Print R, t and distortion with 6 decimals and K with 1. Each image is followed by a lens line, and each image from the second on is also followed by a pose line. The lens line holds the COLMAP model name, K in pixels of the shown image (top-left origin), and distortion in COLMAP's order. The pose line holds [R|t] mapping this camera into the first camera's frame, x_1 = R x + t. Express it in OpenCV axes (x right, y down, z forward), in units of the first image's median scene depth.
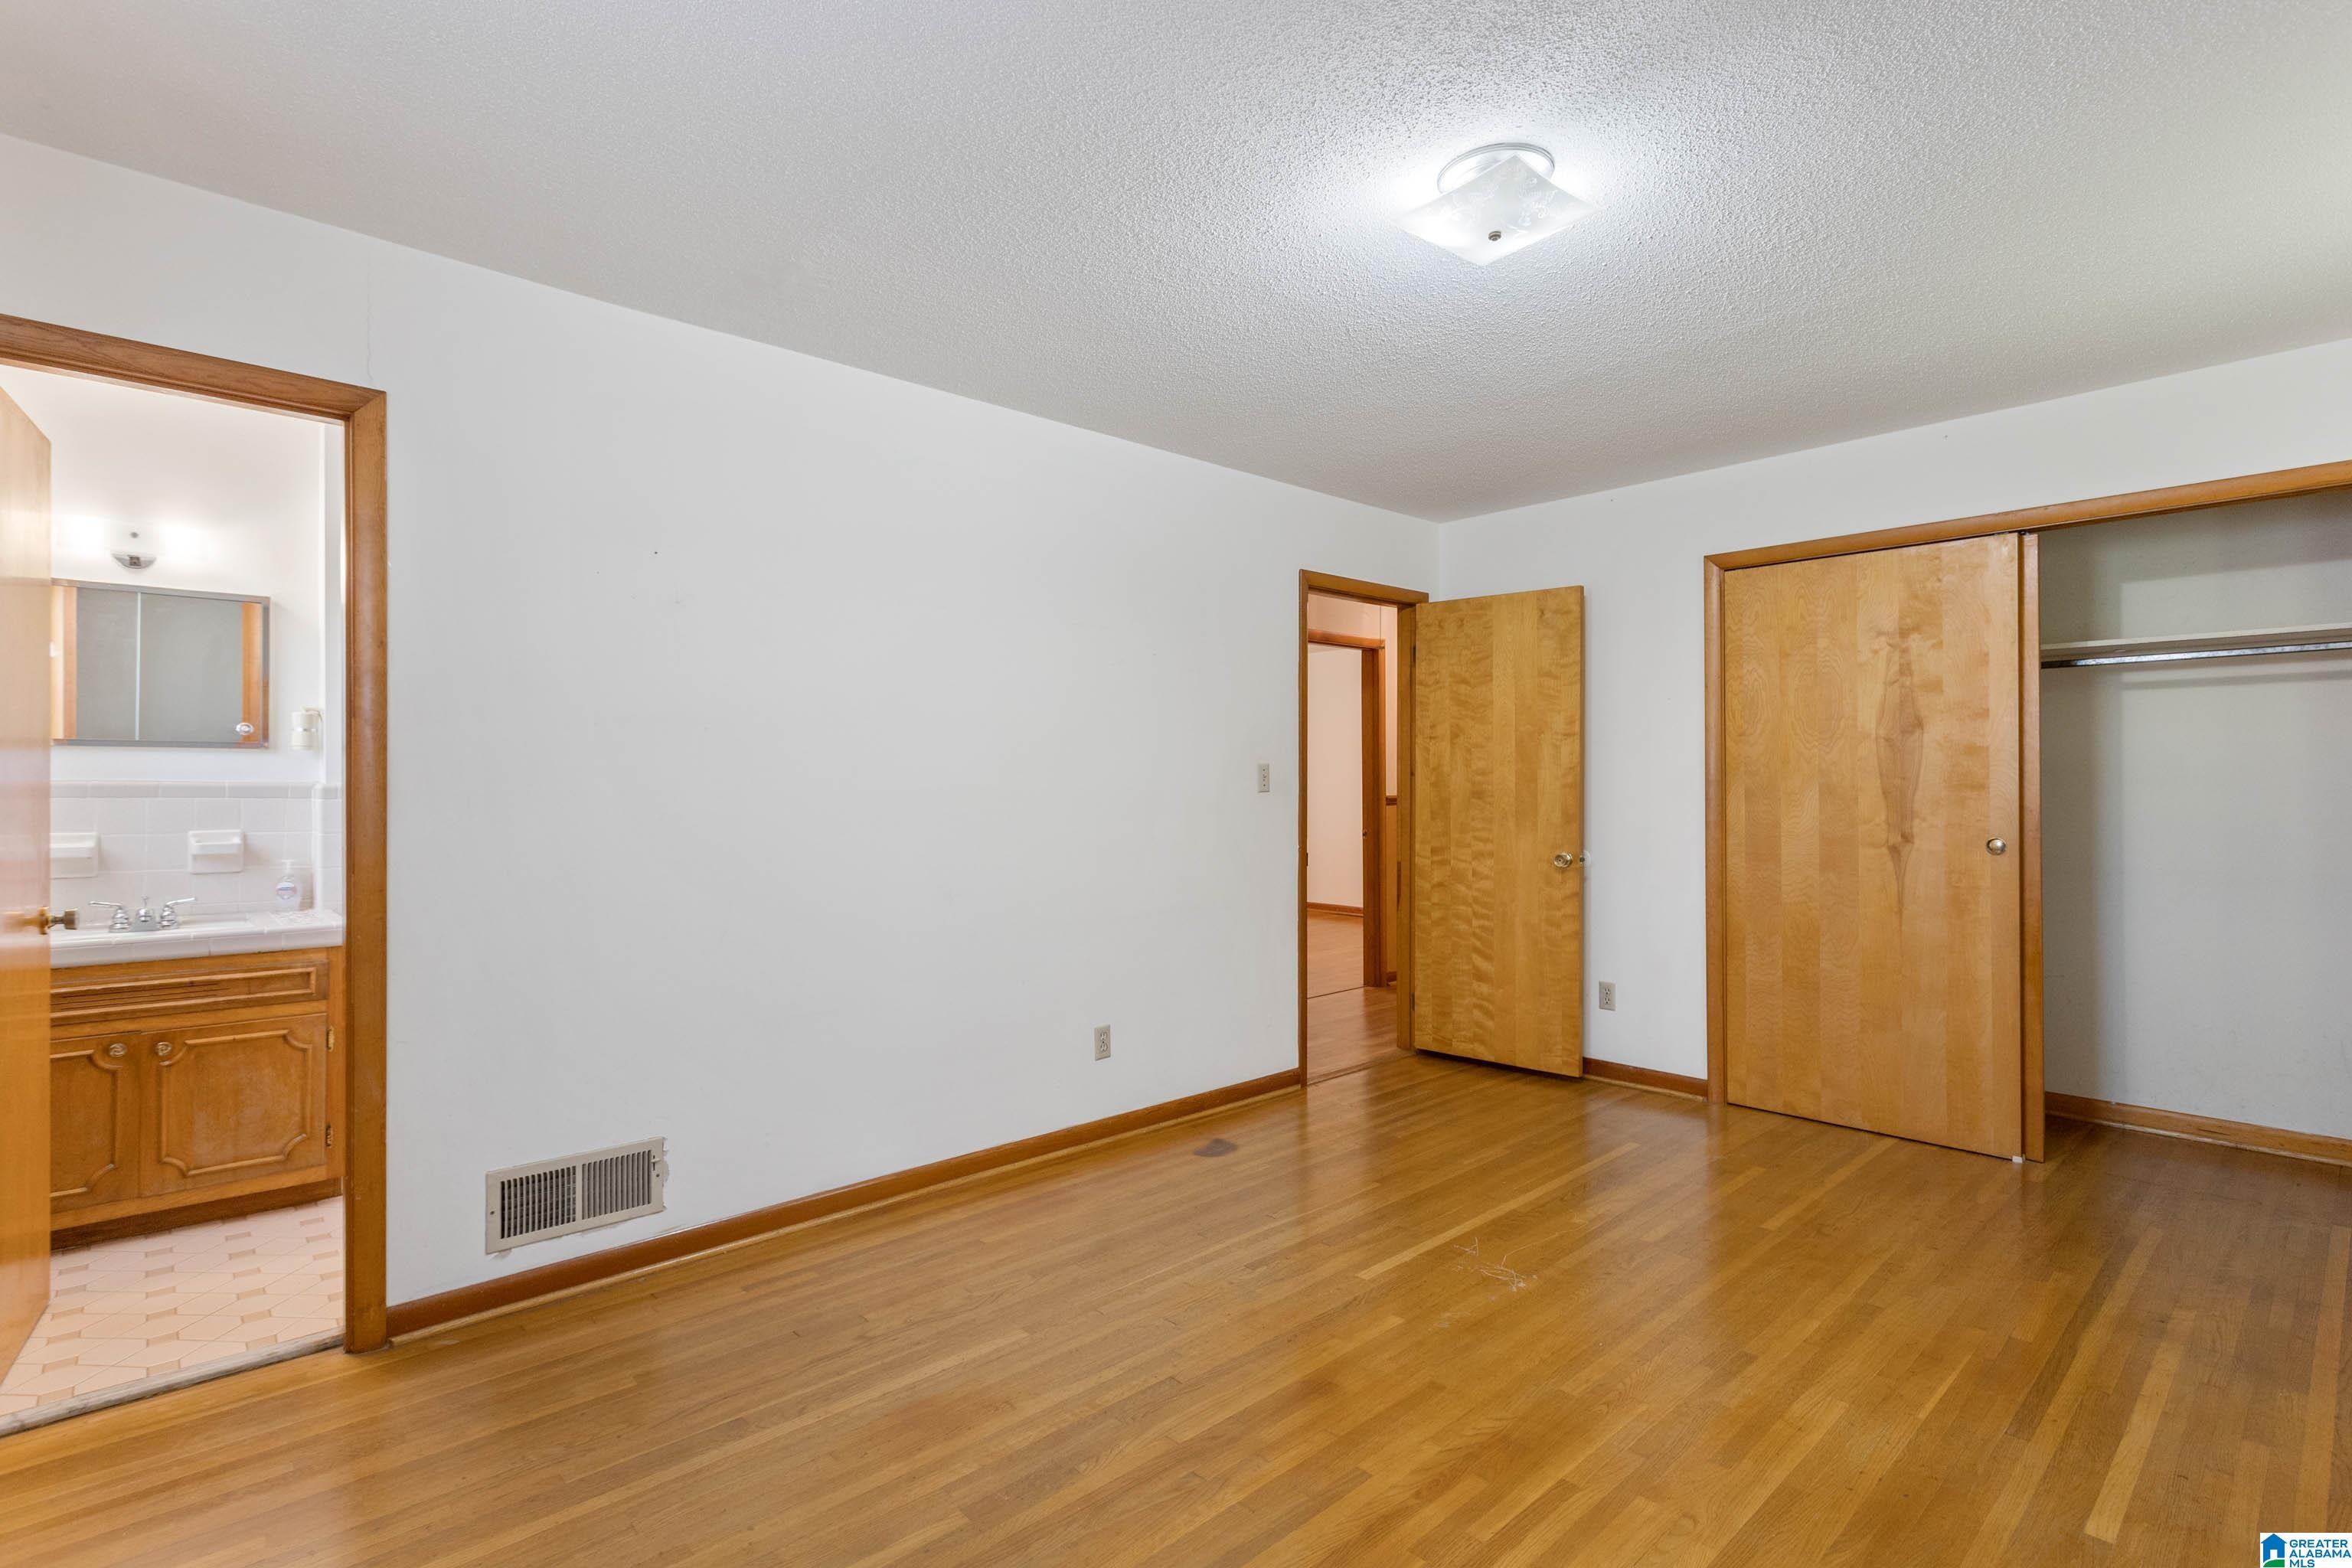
lens RADIAL K [[1134.3, 0, 1175.9], [0, 1134.3, 782.8], [0, 0, 1]] dist [0.015949, -0.003078]
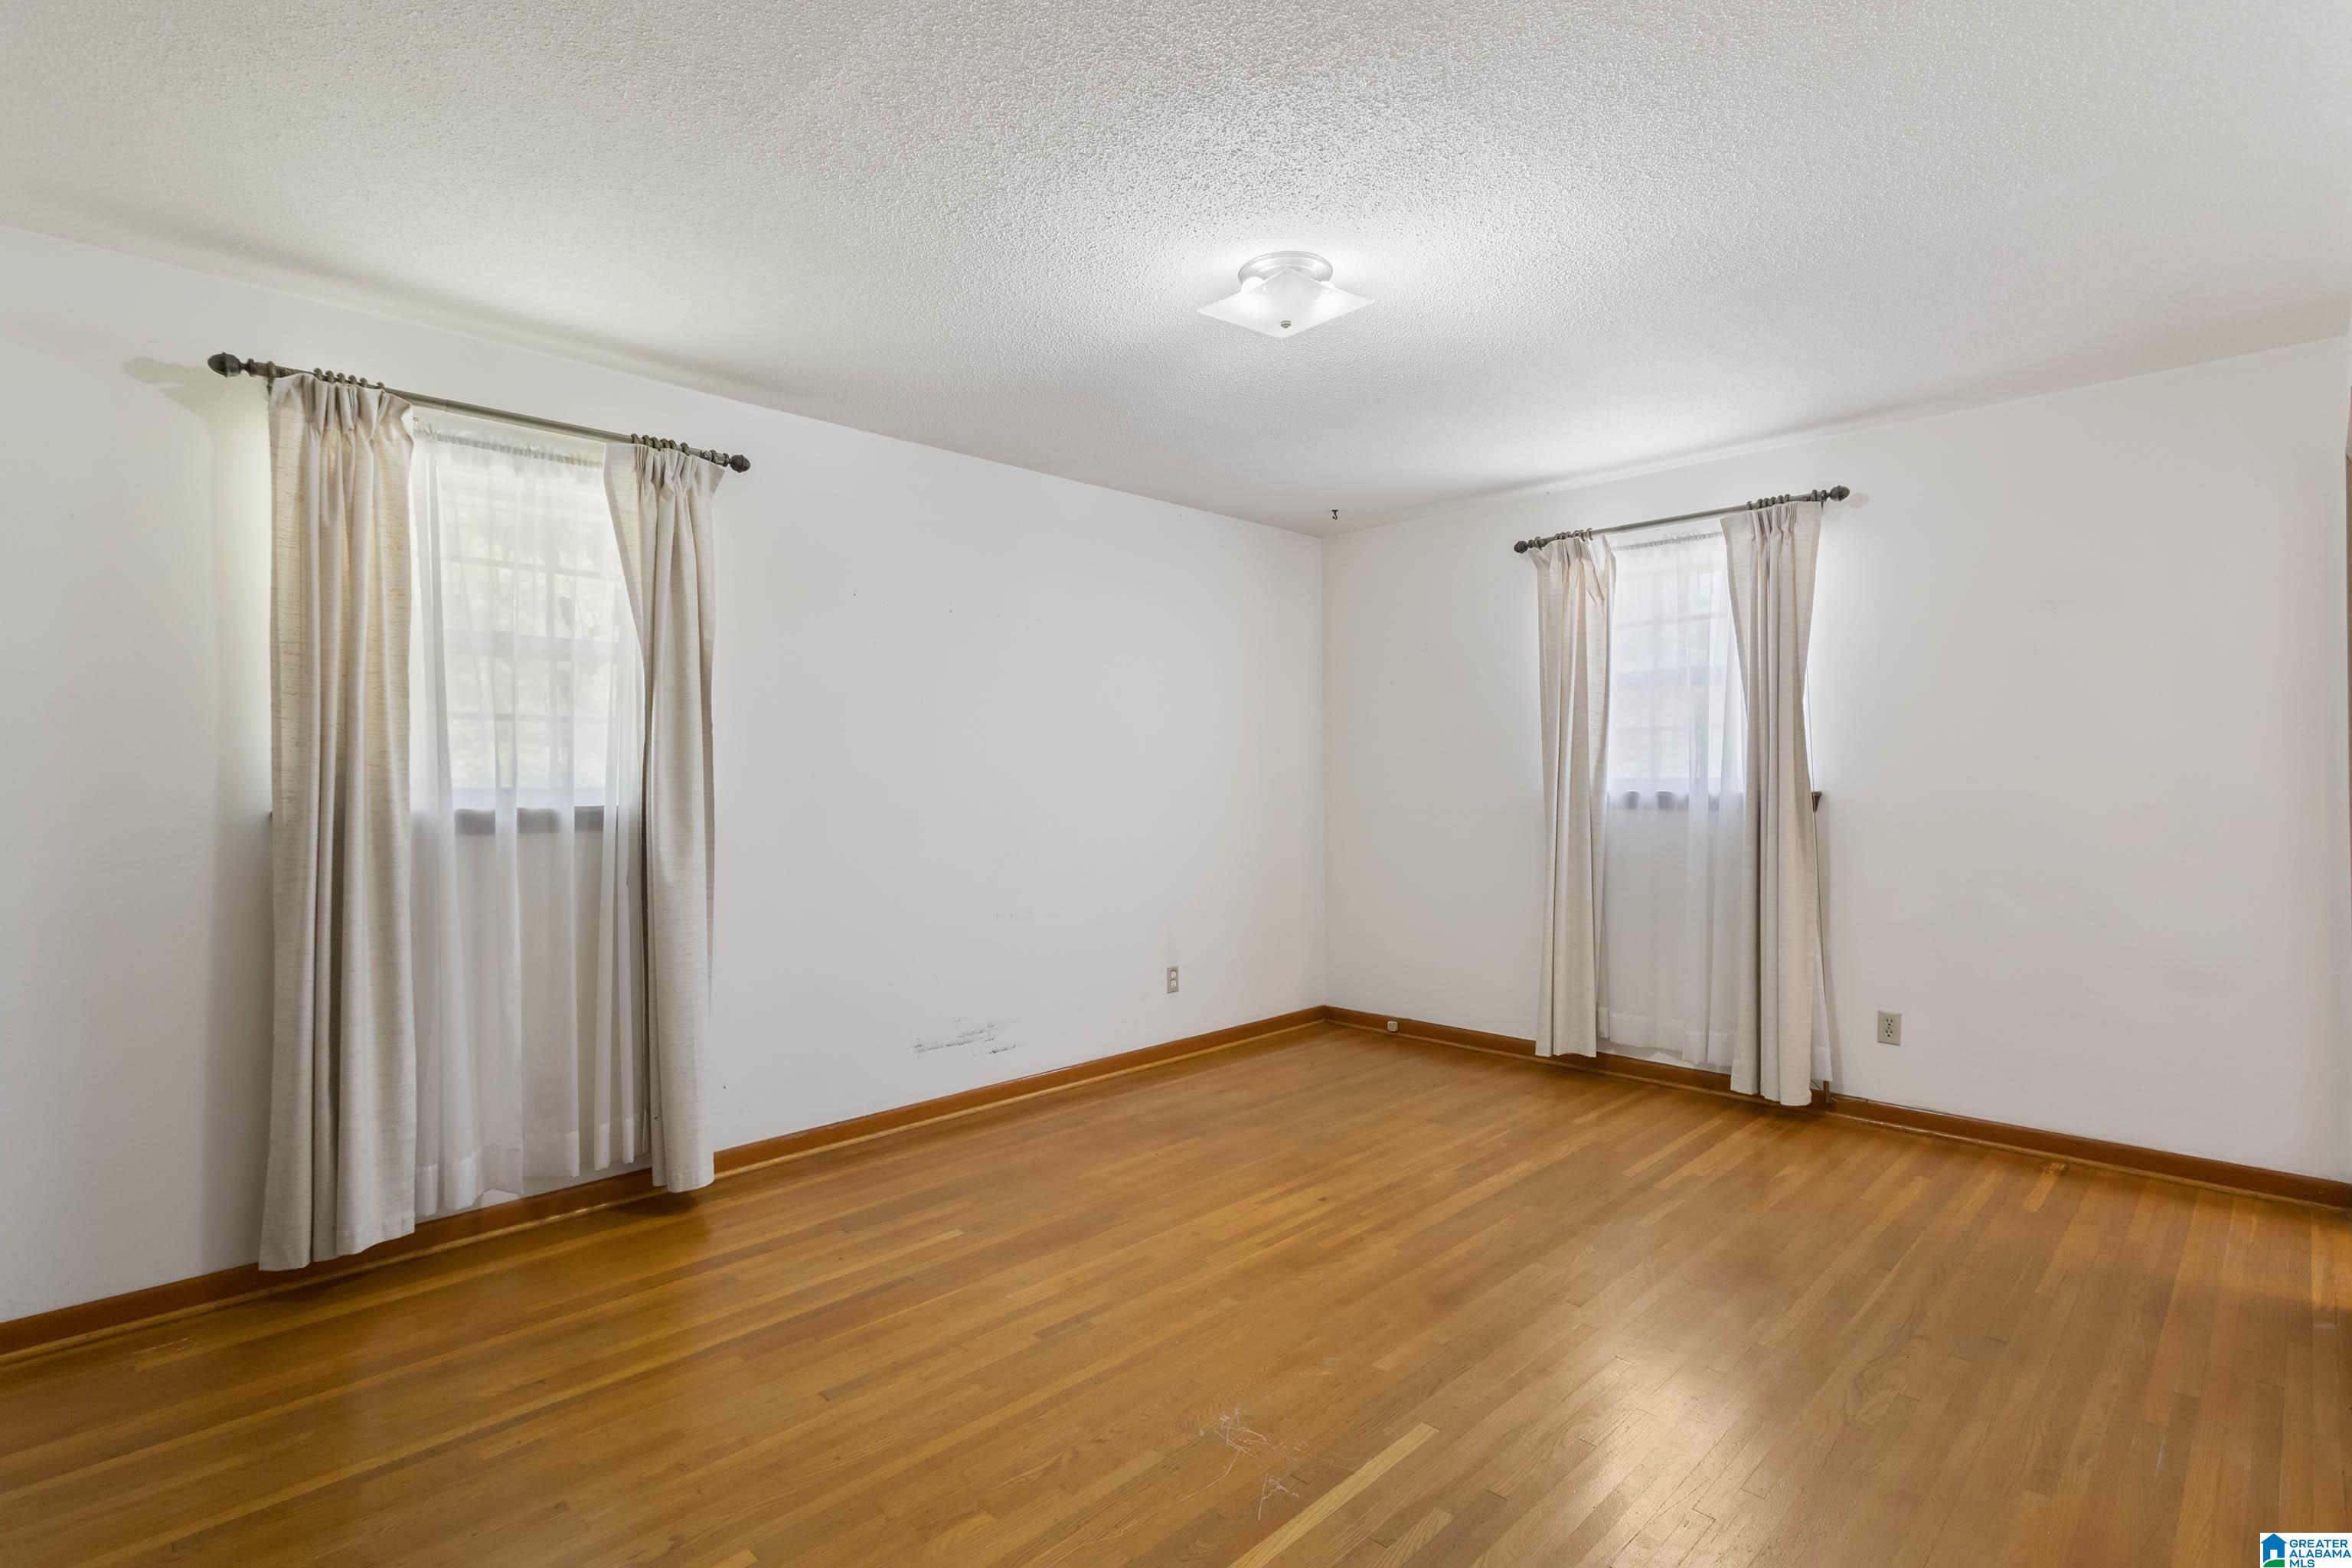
lens RADIAL K [[1134.3, 0, 1179.2], [0, 1134.3, 784.9], [0, 0, 1]] dist [0.015949, -0.003078]
pose [[-0.999268, 0.009675, -0.037001, 0.423835], [0.009520, 0.999945, 0.004381, 0.001885], [0.037042, 0.004025, -0.999306, 2.096466]]
